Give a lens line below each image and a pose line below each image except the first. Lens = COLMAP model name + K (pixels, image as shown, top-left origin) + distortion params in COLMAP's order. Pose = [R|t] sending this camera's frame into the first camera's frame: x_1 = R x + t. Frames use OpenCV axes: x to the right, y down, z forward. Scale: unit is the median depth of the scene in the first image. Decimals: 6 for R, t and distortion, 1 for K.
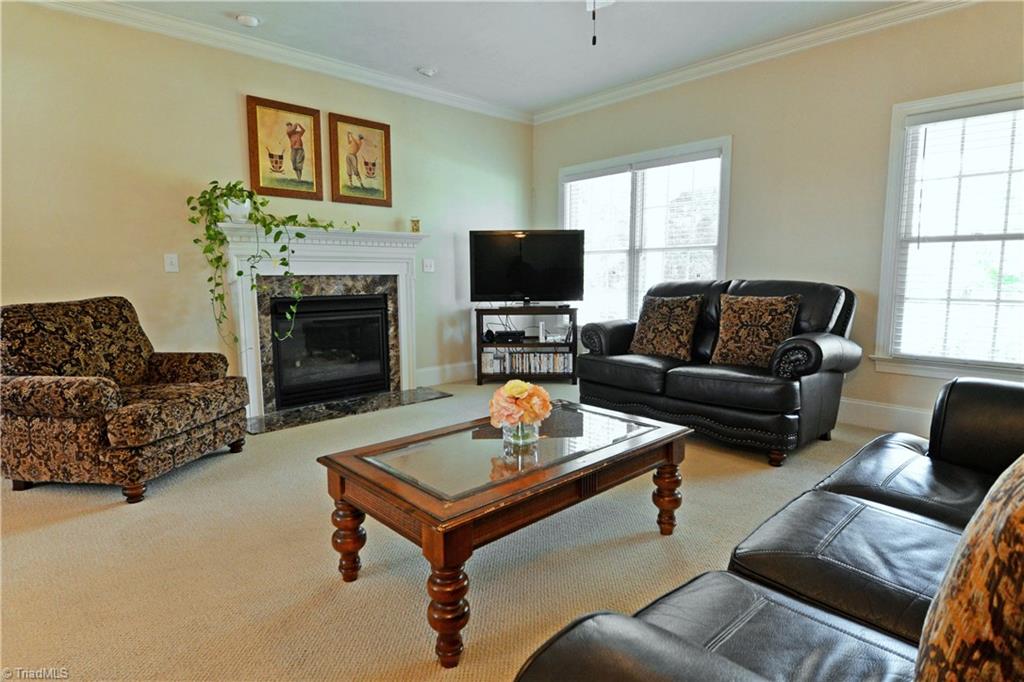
lens RADIAL K [[550.6, 0, 508.3], [0, 550.6, 336.2], [0, 0, 1]] dist [0.038377, -0.040019]
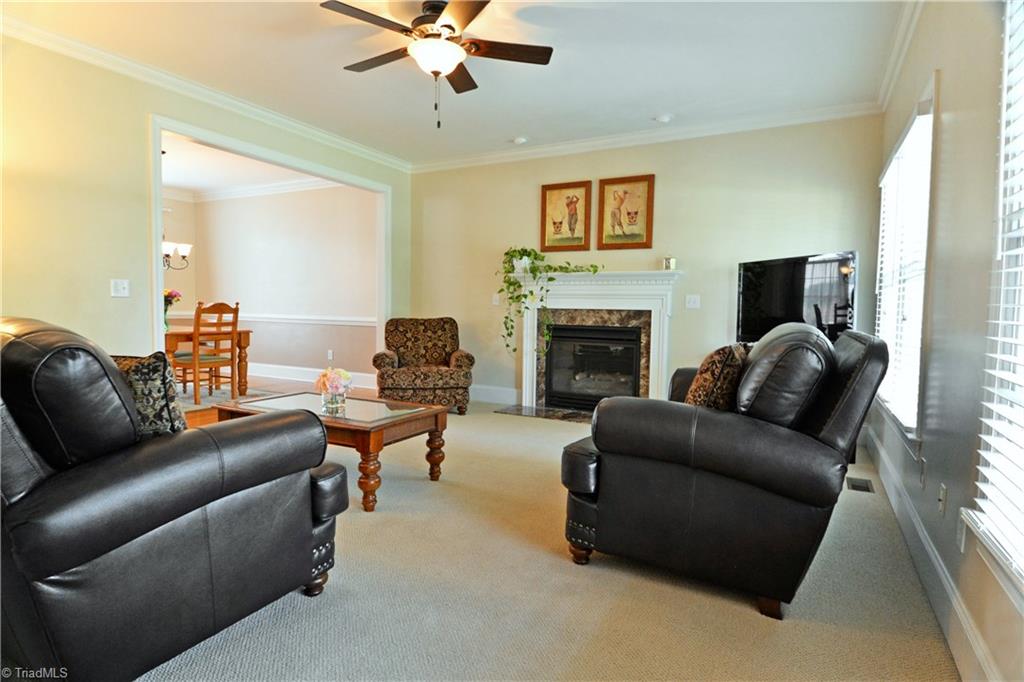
lens RADIAL K [[550.6, 0, 508.3], [0, 550.6, 336.2], [0, 0, 1]] dist [0.038377, -0.040019]
pose [[0.315666, 0.058765, -0.947049, 0.805002], [-0.128503, 0.991533, 0.018693, -0.050573], [0.940129, 0.115798, 0.320544, 0.445078]]
